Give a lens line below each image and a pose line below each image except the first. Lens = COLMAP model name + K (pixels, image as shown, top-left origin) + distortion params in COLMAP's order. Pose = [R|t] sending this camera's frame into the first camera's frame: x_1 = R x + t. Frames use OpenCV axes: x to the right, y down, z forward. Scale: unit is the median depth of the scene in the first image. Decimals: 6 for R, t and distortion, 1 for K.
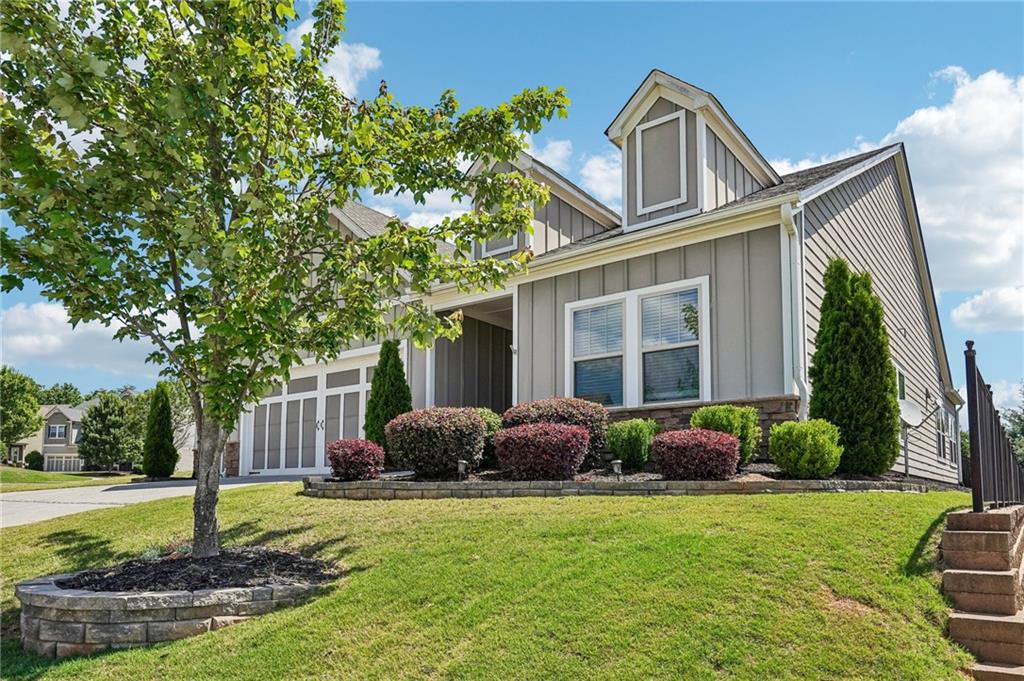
lens RADIAL K [[674.8, 0, 509.2], [0, 674.8, 417.5], [0, 0, 1]] dist [0.005074, 0.000272]
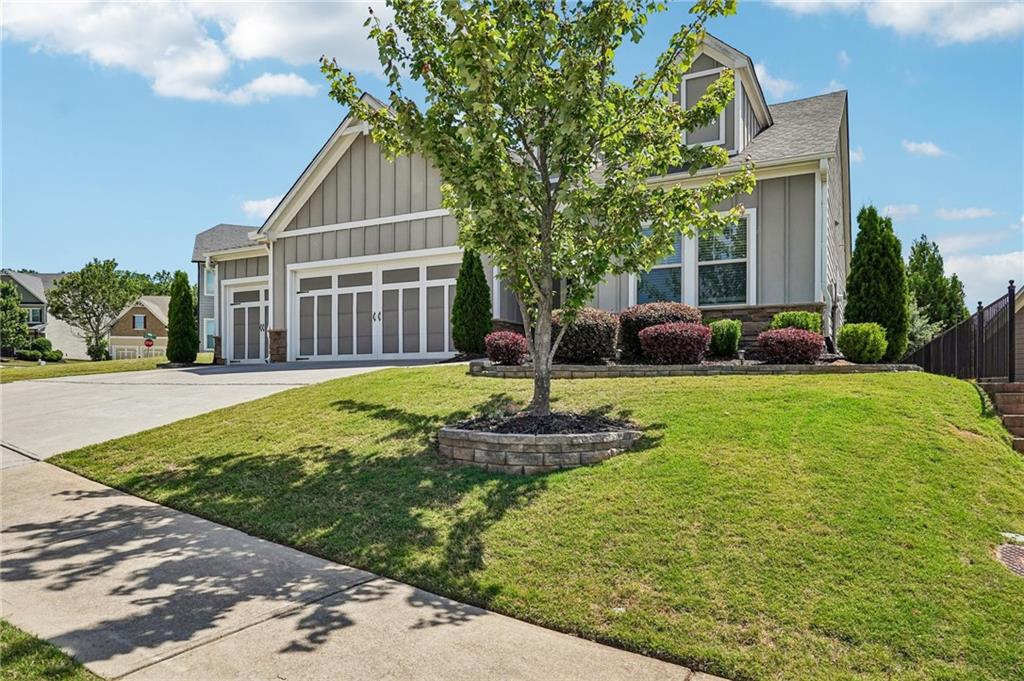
lens RADIAL K [[656.1, 0, 516.2], [0, 656.1, 357.5], [0, 0, 1]] dist [0.005121, 0.000725]
pose [[0.984874, 0.002826, 0.173250, -0.386464], [-0.016324, 0.996933, 0.076533, -0.013122], [-0.172503, -0.078204, 0.981900, -0.189020]]
